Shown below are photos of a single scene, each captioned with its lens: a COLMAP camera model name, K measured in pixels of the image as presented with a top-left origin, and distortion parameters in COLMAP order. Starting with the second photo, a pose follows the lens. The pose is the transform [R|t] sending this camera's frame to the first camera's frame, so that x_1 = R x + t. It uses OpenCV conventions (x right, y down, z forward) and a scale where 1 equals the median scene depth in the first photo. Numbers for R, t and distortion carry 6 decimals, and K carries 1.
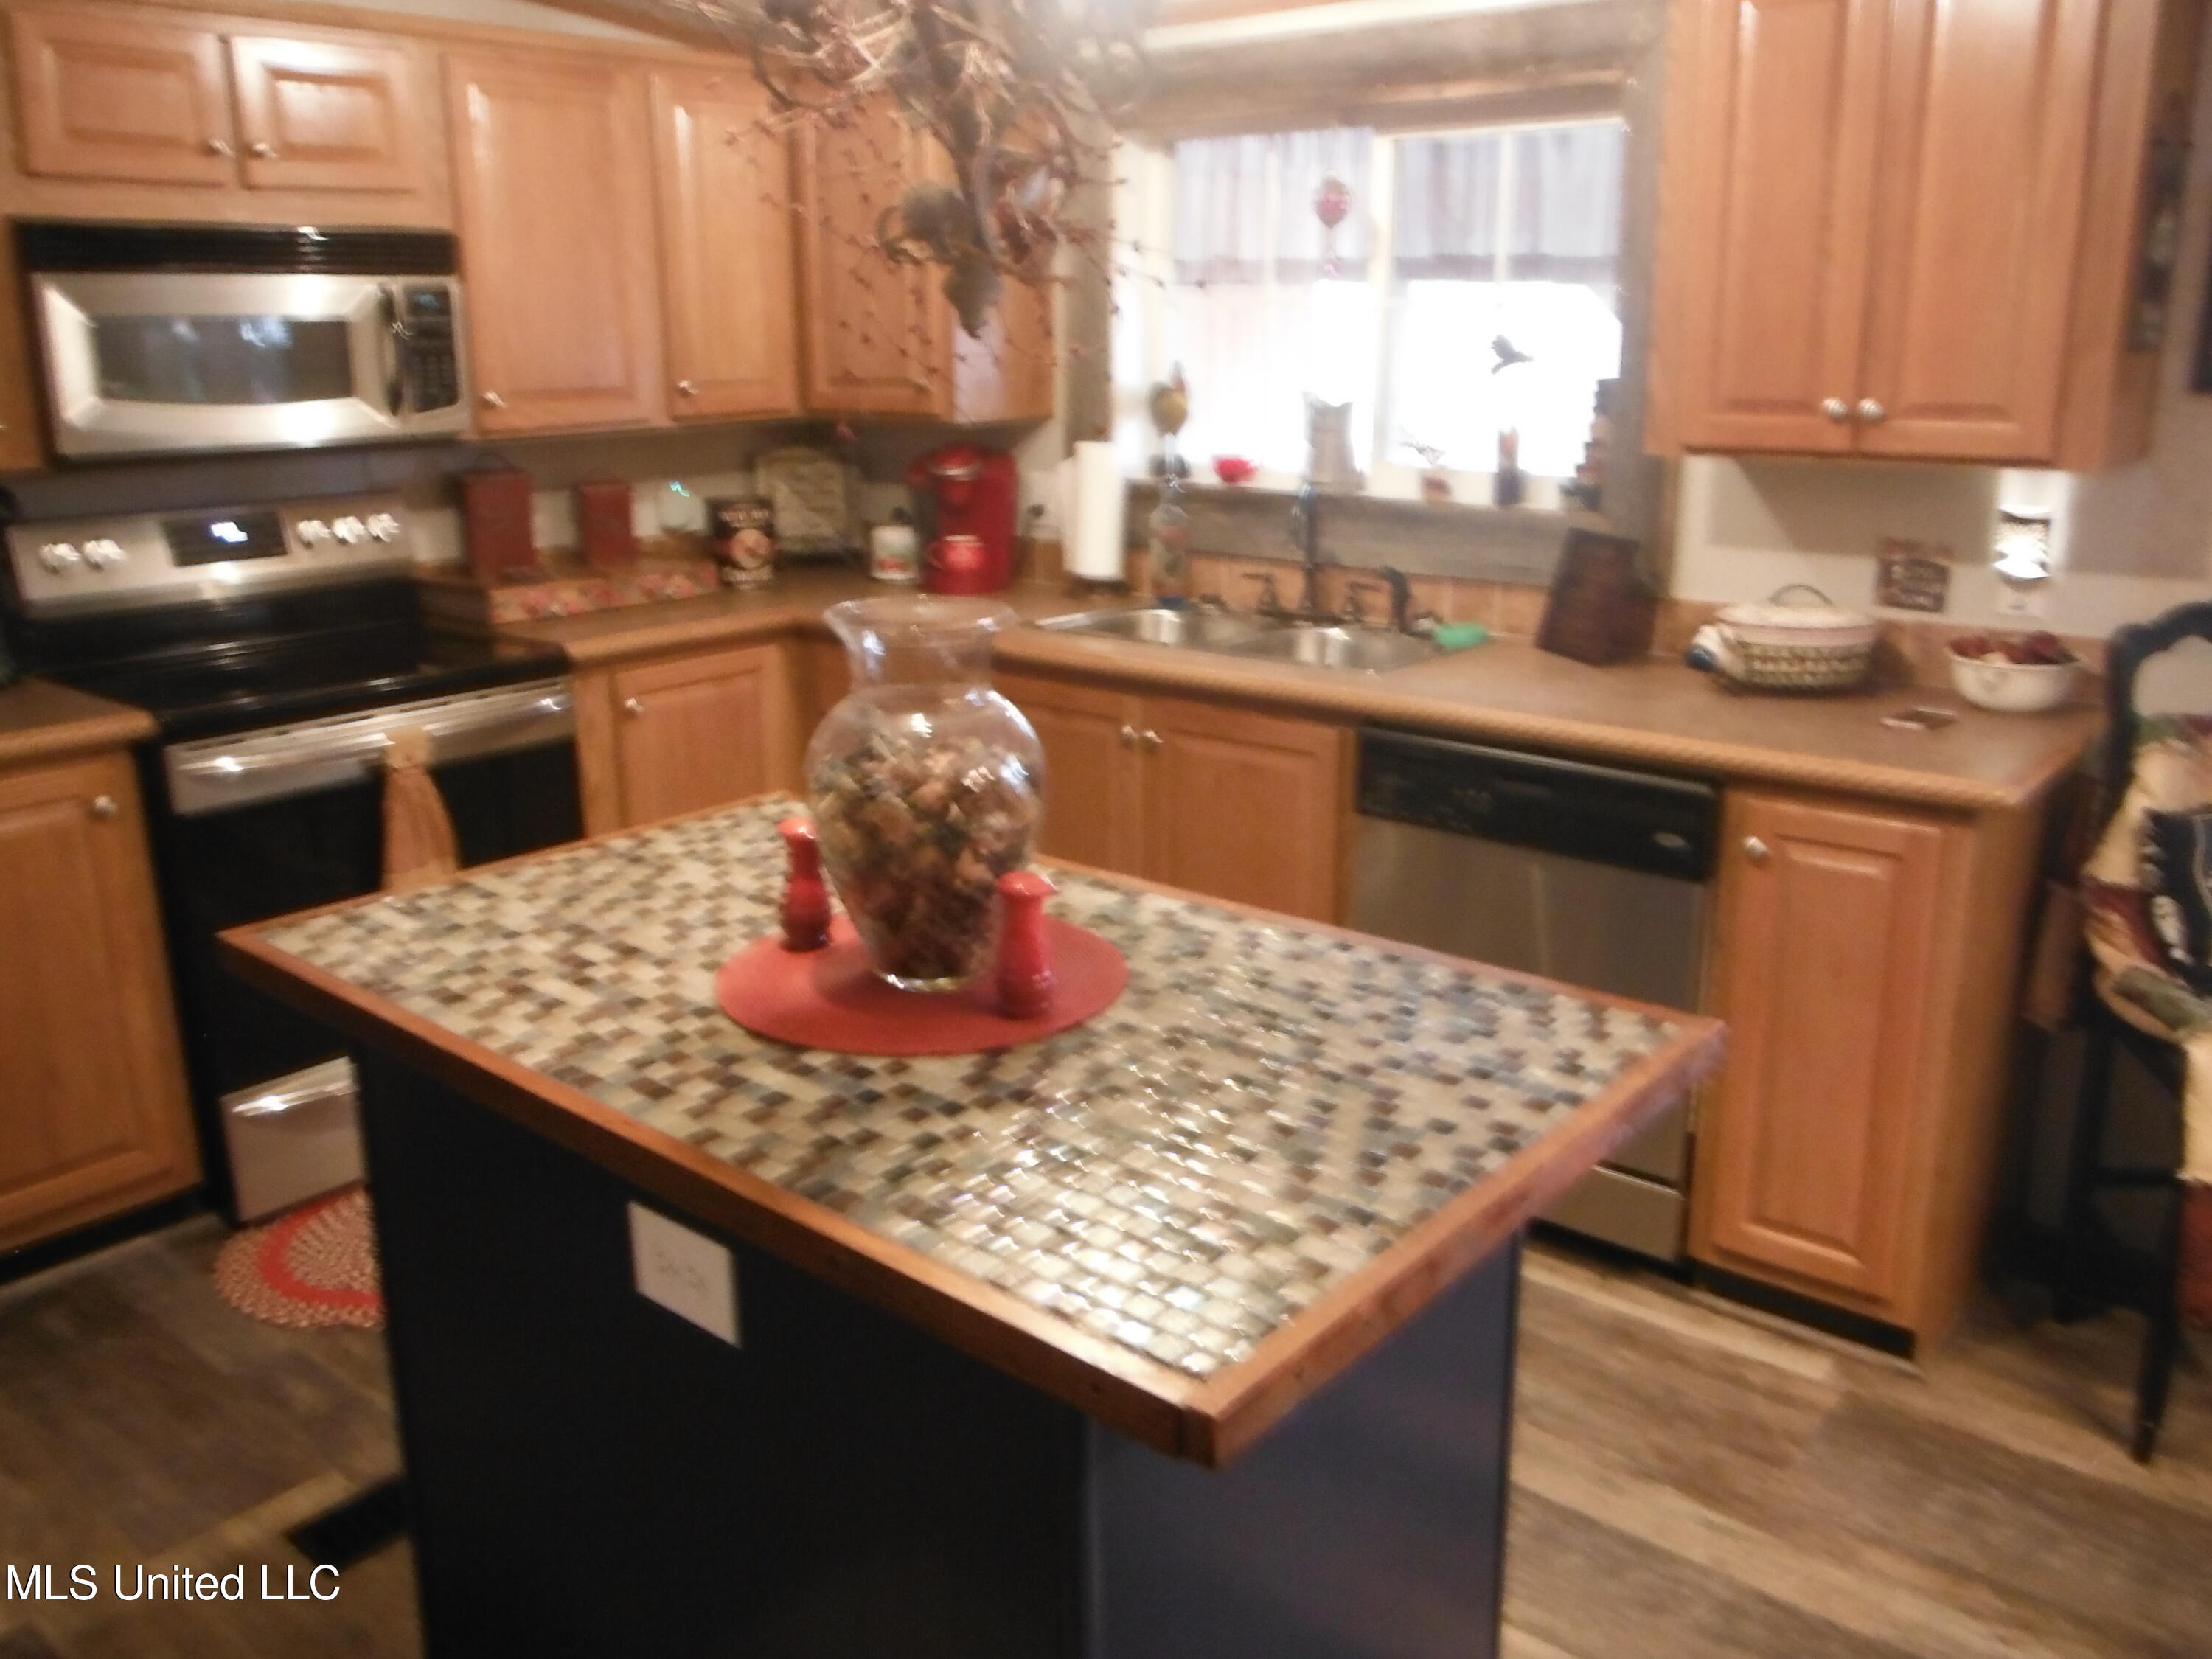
lens RADIAL K [[1766.0, 0, 1117.7], [0, 1766.0, 776.5], [0, 0, 1]] dist [-0.043172, 0.014153]
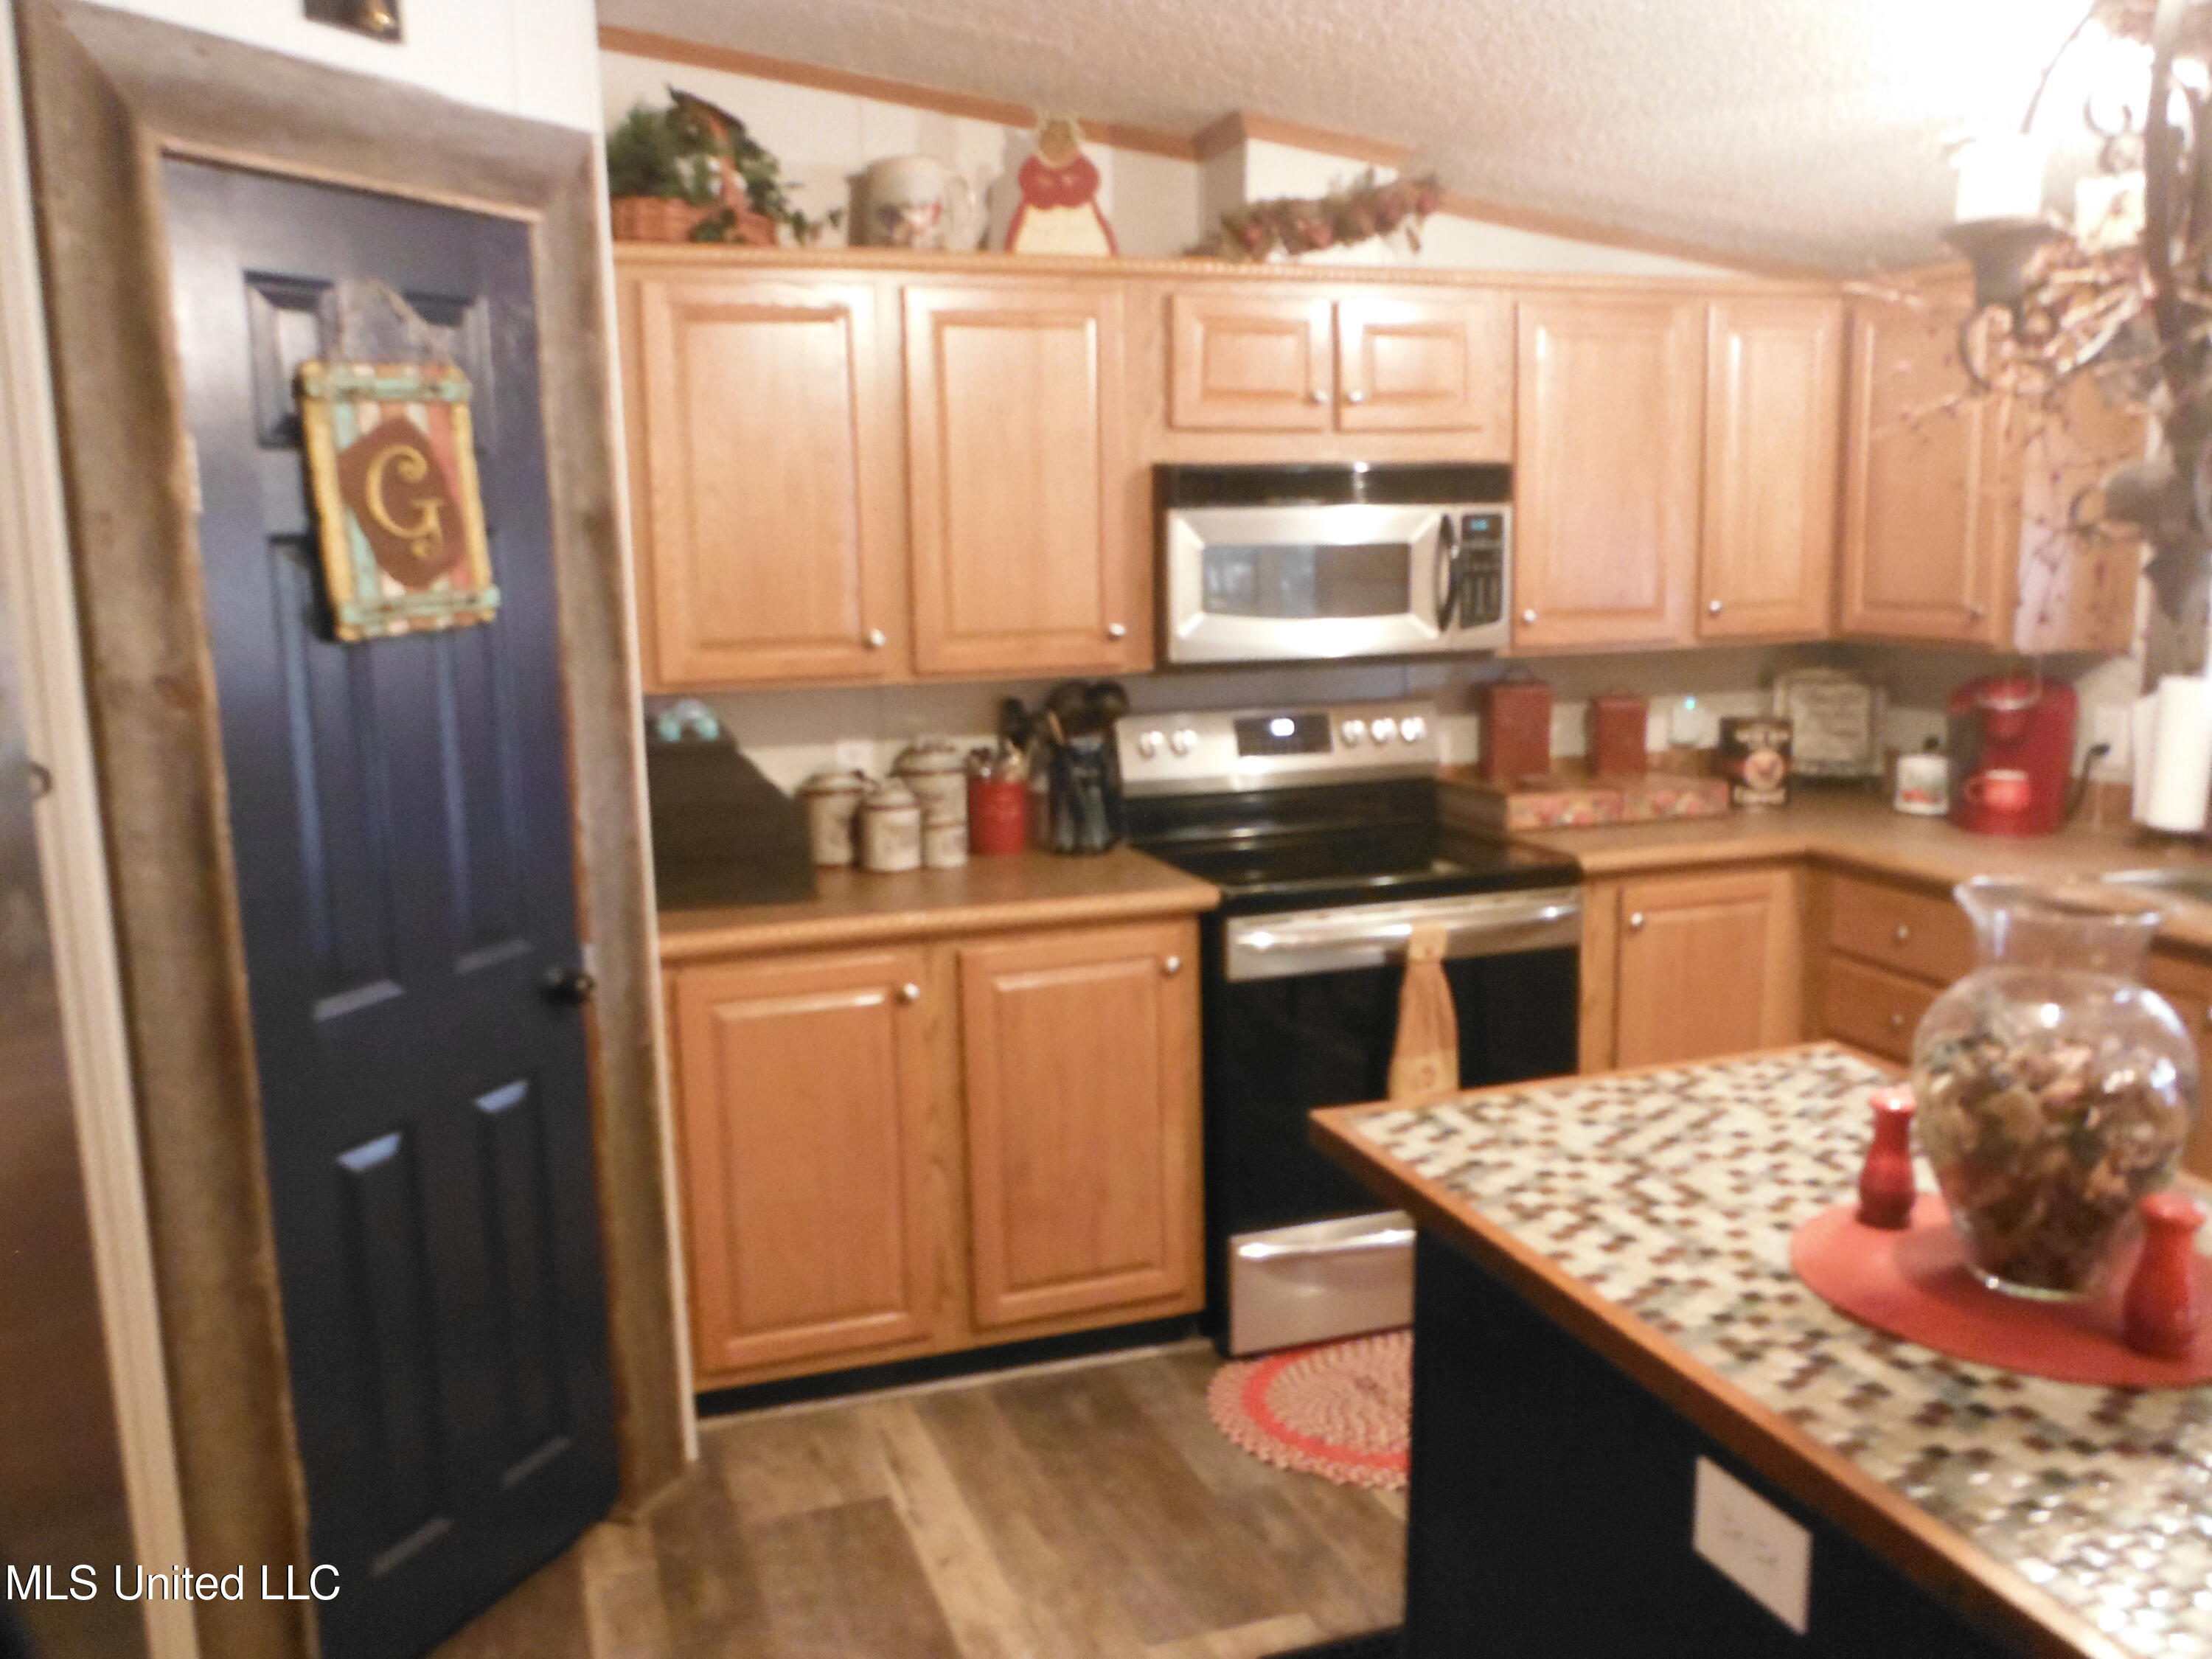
lens RADIAL K [[1764.4, 0, 1057.1], [0, 1764.4, 790.0], [0, 0, 1]] dist [-0.046410, 0.015692]
pose [[0.848817, 0.068398, -0.524243, -0.044901], [-0.119133, 0.990838, -0.063615, -0.013881], [0.515089, 0.116452, 0.849189, -0.039648]]
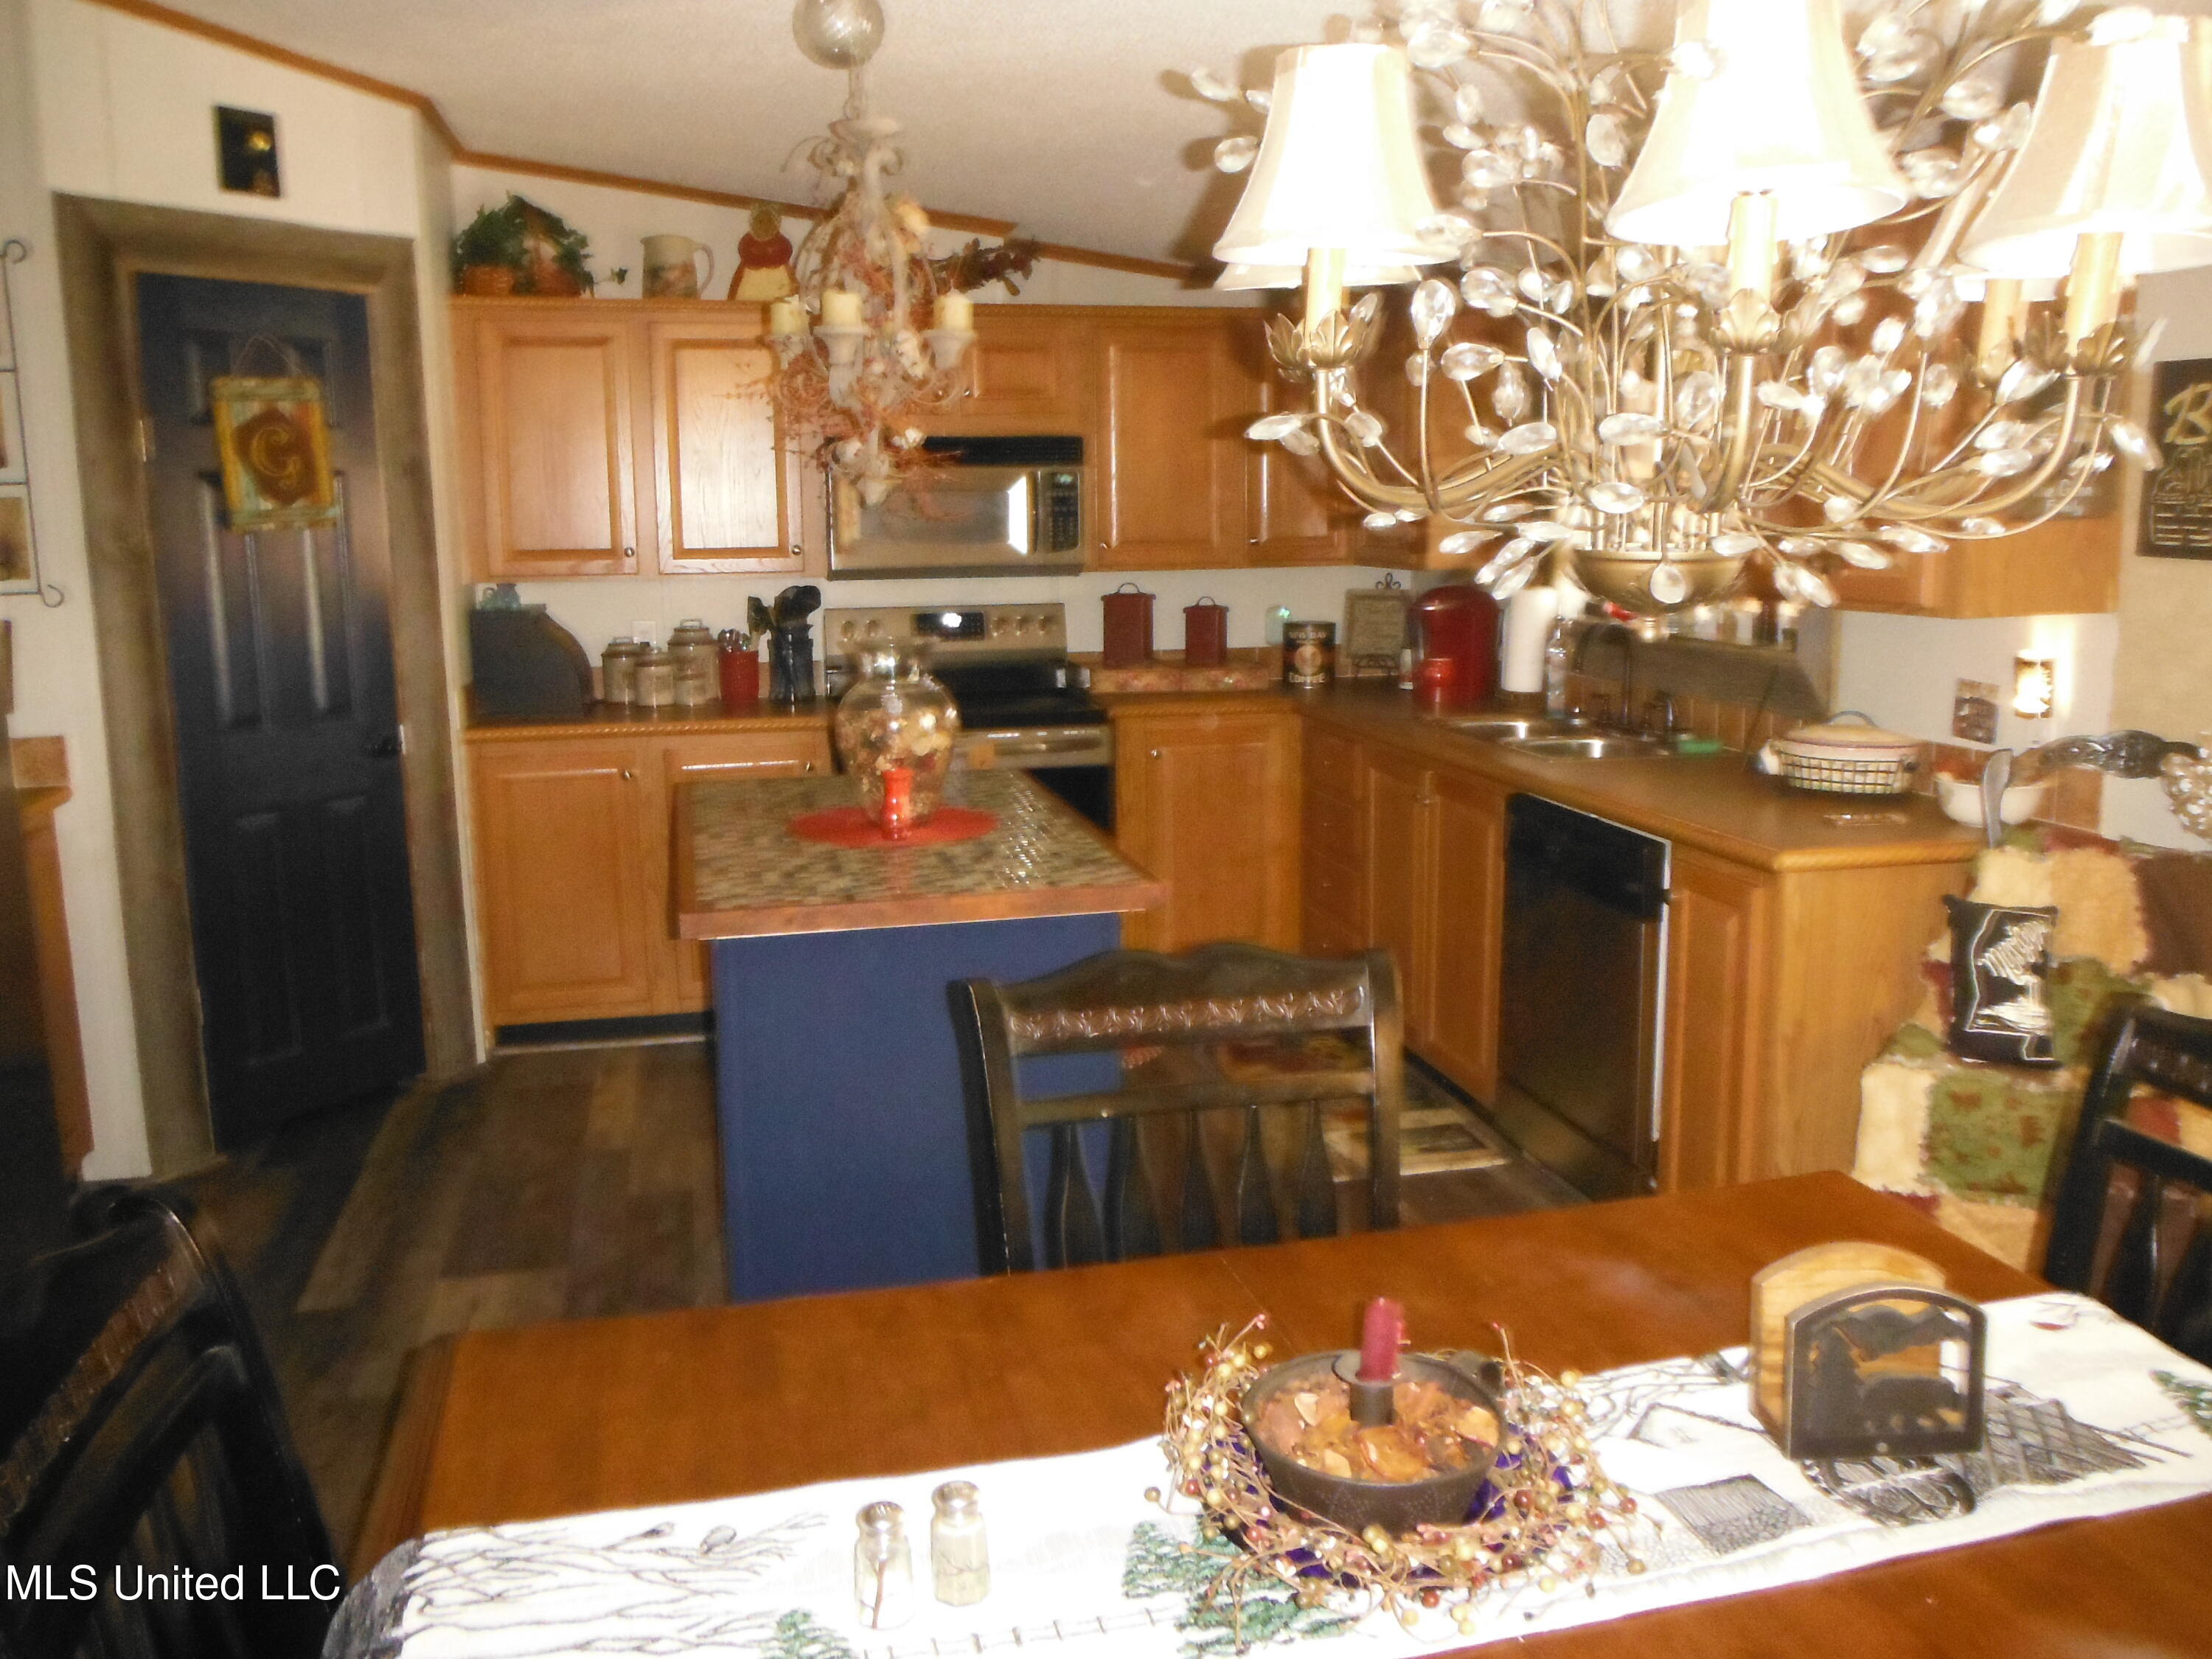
lens RADIAL K [[1766.0, 0, 1117.7], [0, 1766.0, 776.5], [0, 0, 1]] dist [-0.043172, 0.014153]
pose [[0.793762, 0.091421, -0.601319, 0.738483], [-0.148605, 0.987827, -0.045981, 0.065388], [0.589795, 0.125857, 0.797685, -0.236053]]
